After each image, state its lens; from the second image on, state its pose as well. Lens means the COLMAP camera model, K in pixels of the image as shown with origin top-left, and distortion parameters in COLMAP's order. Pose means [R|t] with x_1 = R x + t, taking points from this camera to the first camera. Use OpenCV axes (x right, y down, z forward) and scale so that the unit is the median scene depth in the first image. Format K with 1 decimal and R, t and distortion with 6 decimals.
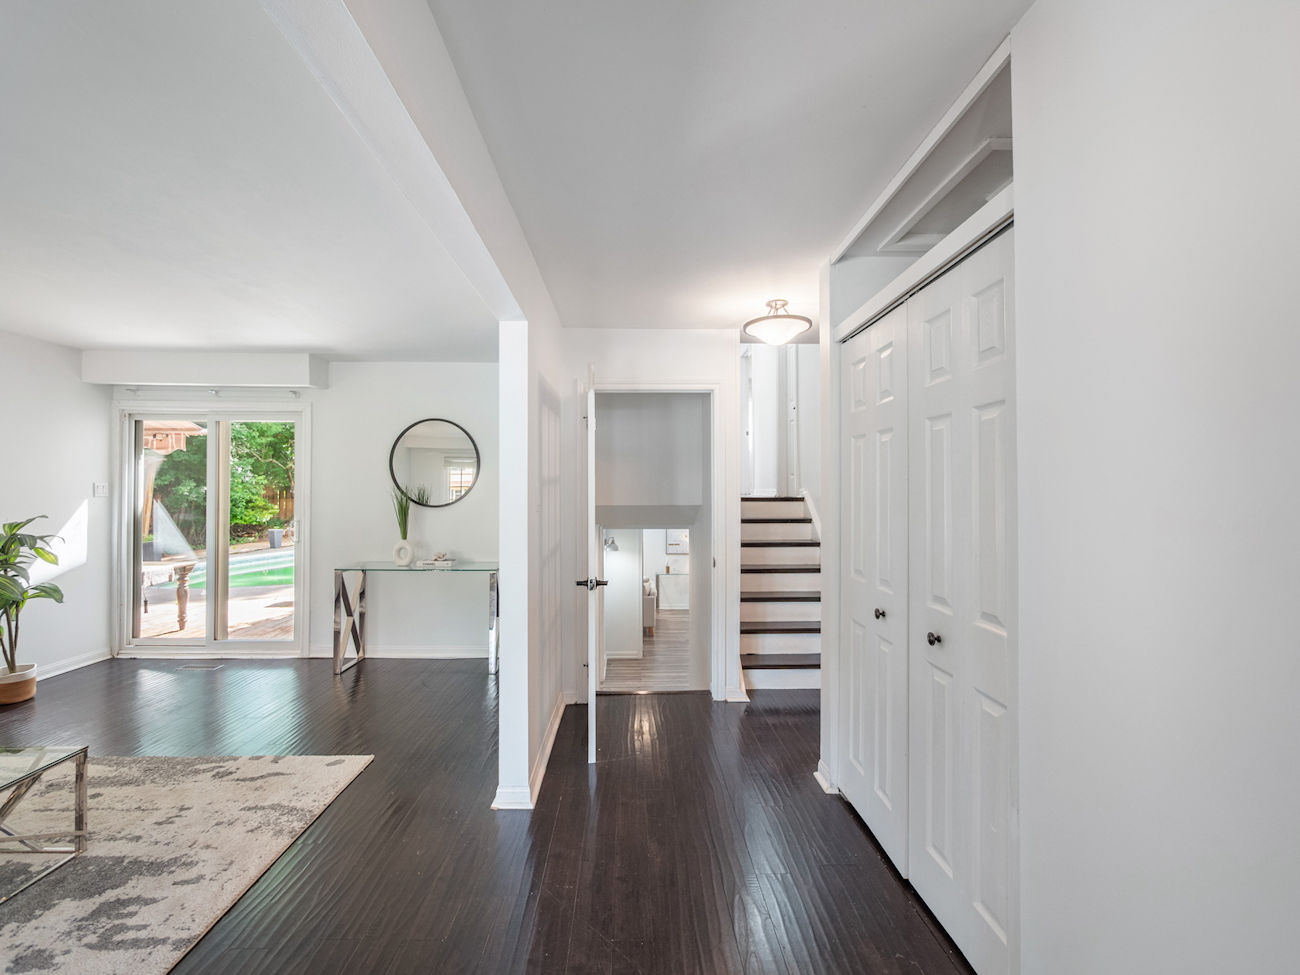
lens RADIAL K [[555.7, 0, 643.8], [0, 555.7, 489.8], [0, 0, 1]] dist [-0.003279, -0.000099]
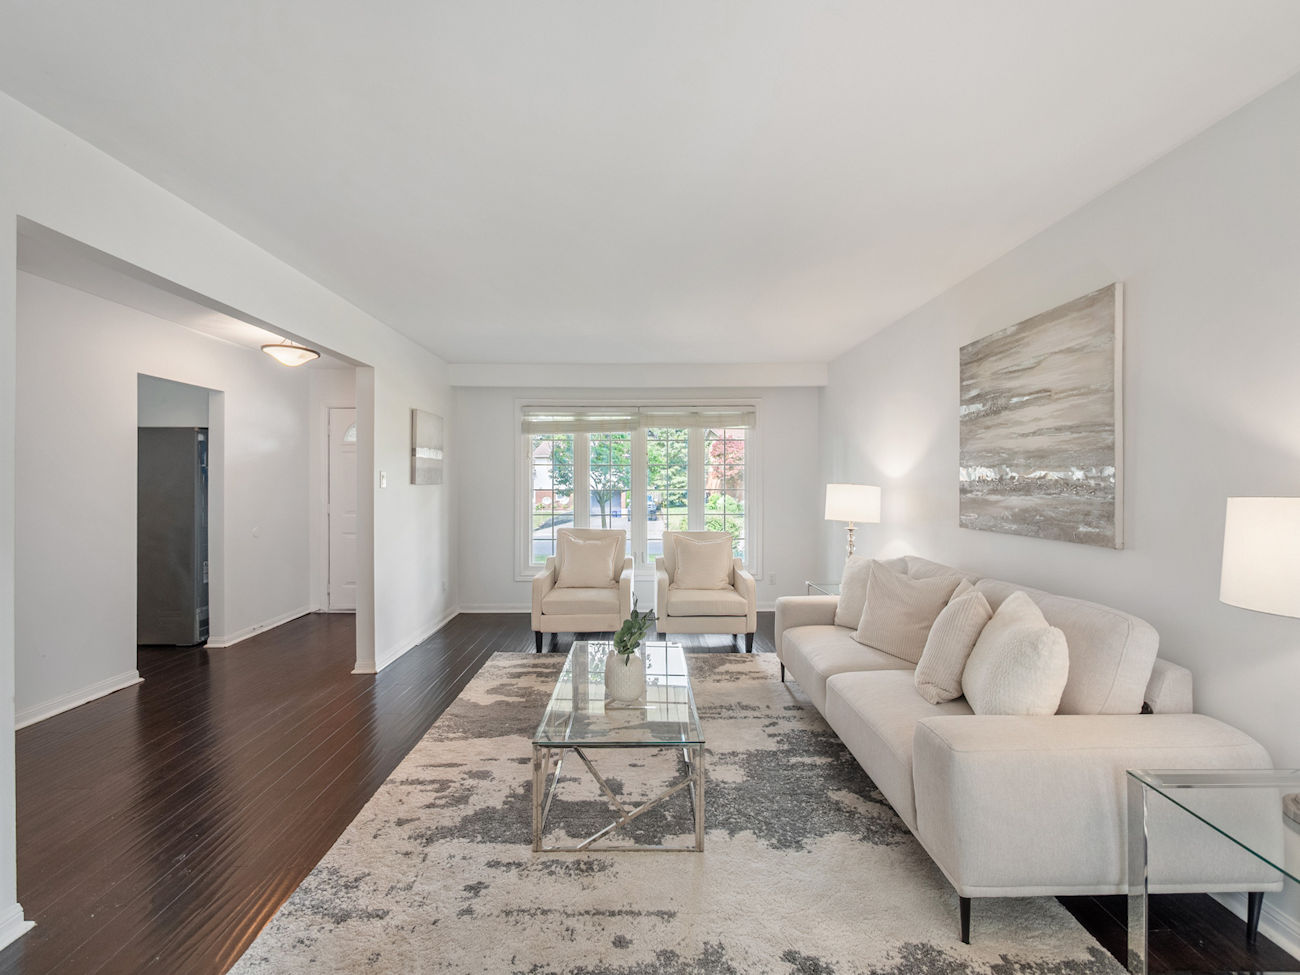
lens RADIAL K [[549.1, 0, 644.9], [0, 549.1, 479.4], [0, 0, 1]] dist [-0.005796, 0.000175]
pose [[-0.999878, 0.001418, 0.015551, -0.921780], [0.001272, 0.999955, -0.009359, 0.020420], [-0.015563, -0.009338, -0.999835, 1.469542]]
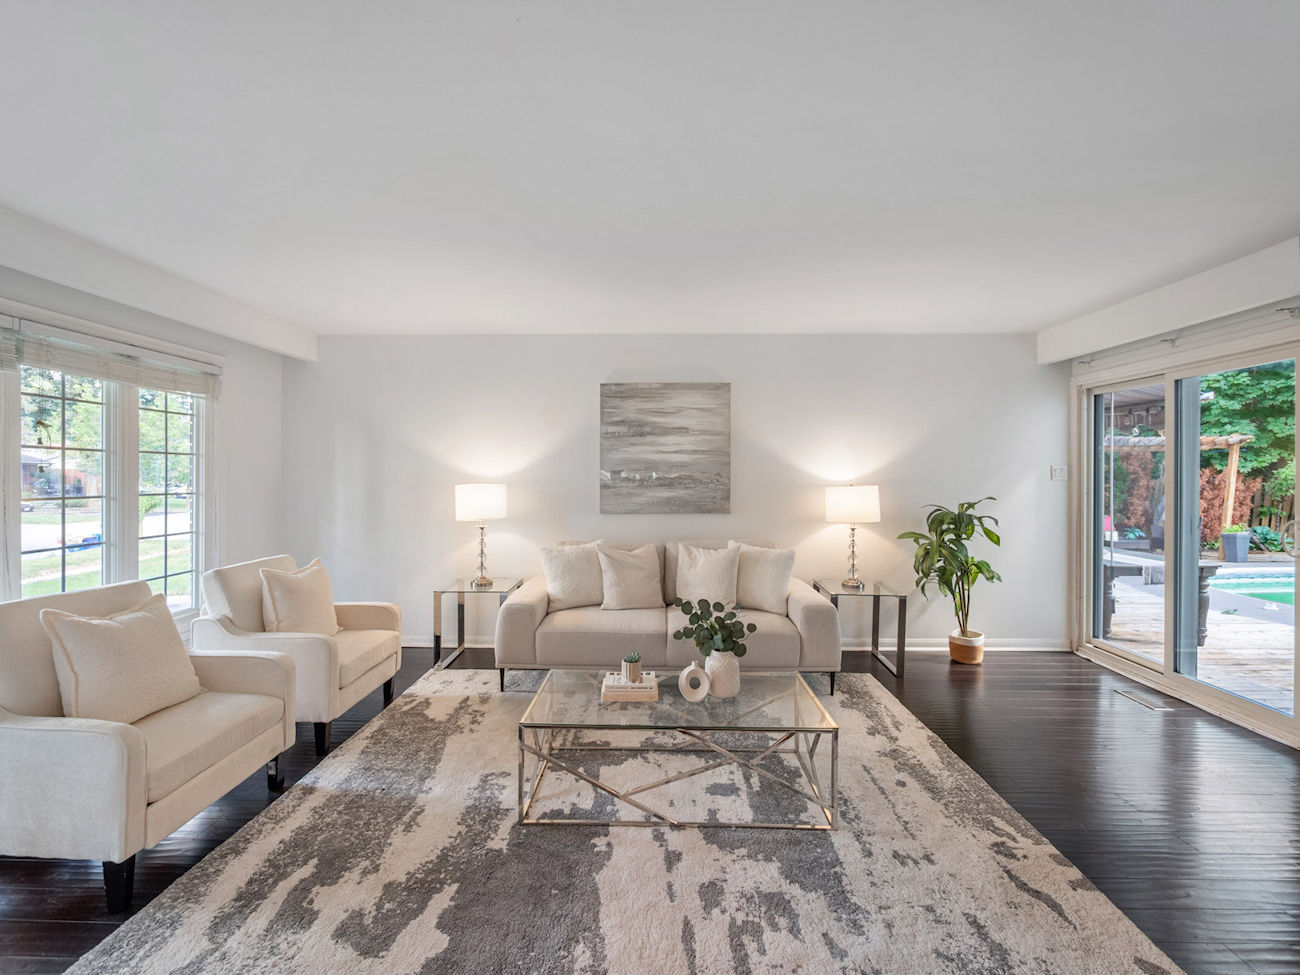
lens RADIAL K [[549.1, 0, 644.9], [0, 549.1, 479.4], [0, 0, 1]] dist [-0.005796, 0.000175]
pose [[-0.045991, 0.006231, -0.998922, 0.000145], [0.004058, 0.999973, 0.006051, 0.003416], [0.998934, -0.003776, -0.046015, 0.530933]]
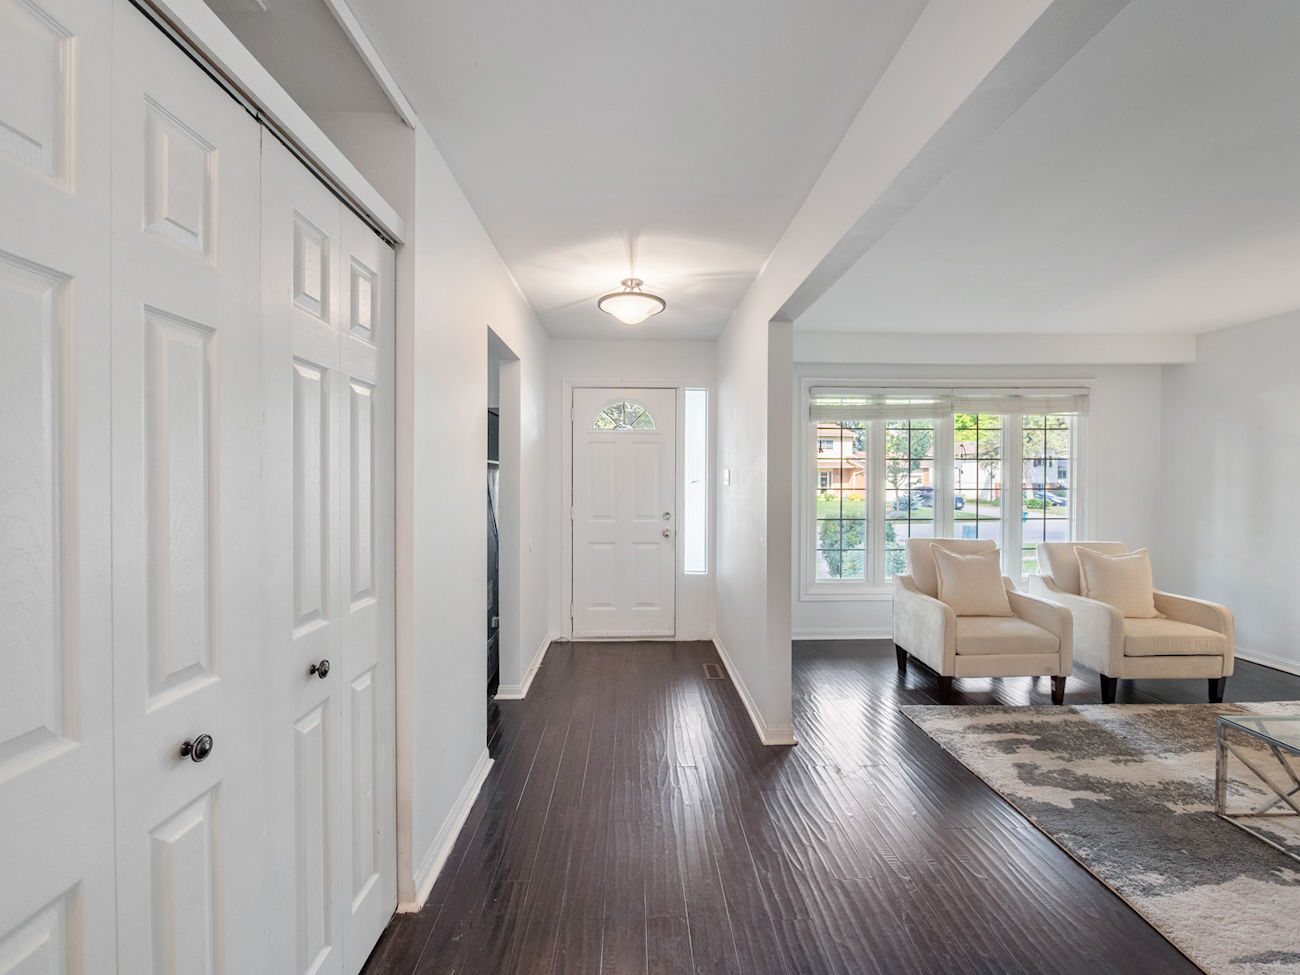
lens RADIAL K [[549.1, 0, 644.9], [0, 549.1, 479.4], [0, 0, 1]] dist [-0.005796, 0.000175]
pose [[-0.999999, 0.000395, -0.001221, 0.064685], [0.000395, 1.000000, 0.000256, 0.009209], [0.001221, 0.000255, -0.999999, 1.097067]]
